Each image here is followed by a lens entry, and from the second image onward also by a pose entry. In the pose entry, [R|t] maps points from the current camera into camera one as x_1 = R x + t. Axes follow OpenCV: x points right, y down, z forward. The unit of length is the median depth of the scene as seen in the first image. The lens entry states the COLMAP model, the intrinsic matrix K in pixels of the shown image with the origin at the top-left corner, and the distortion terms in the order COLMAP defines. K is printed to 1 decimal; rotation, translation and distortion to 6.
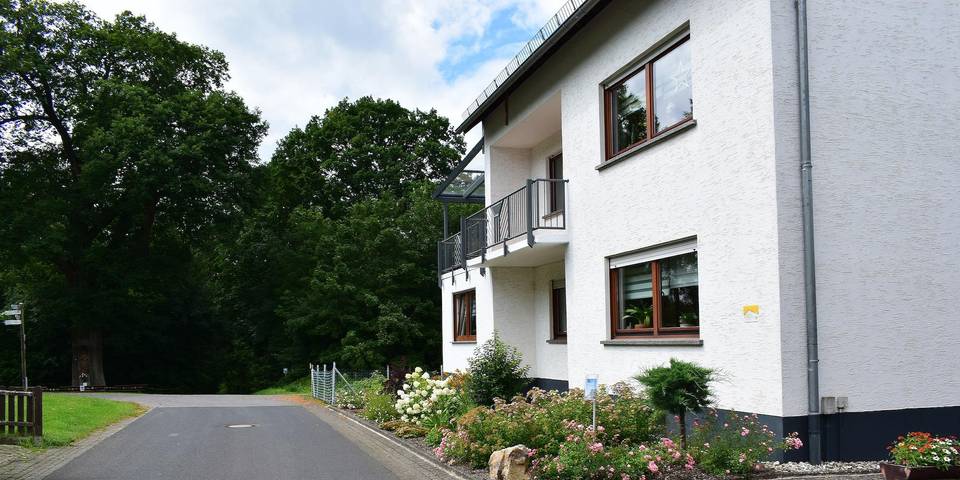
lens RADIAL K [[727.6, 0, 477.9], [0, 727.6, 322.0], [0, 0, 1]] dist [0.002461, -0.003079]
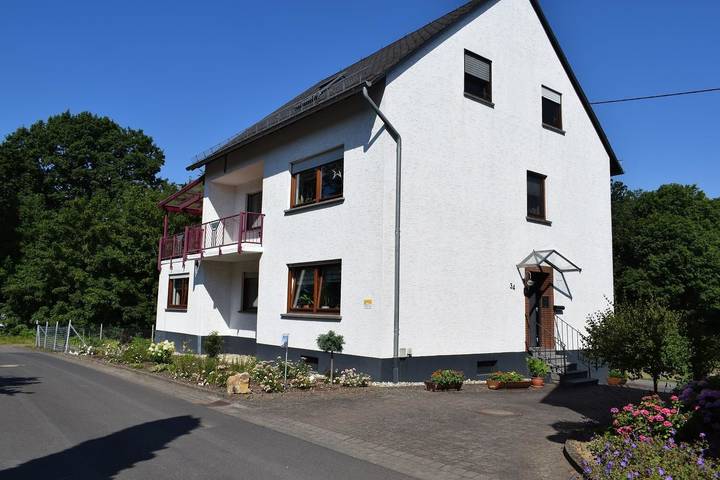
lens RADIAL K [[539.5, 0, 360.0], [0, 539.5, 240.0], [0, 0, 1]] dist [0.004737, -0.000411]
pose [[0.931400, 0.091428, 0.352328, -0.093110], [-0.054129, 0.991968, -0.114319, -0.008873], [-0.359950, 0.087406, 0.928868, -0.189611]]
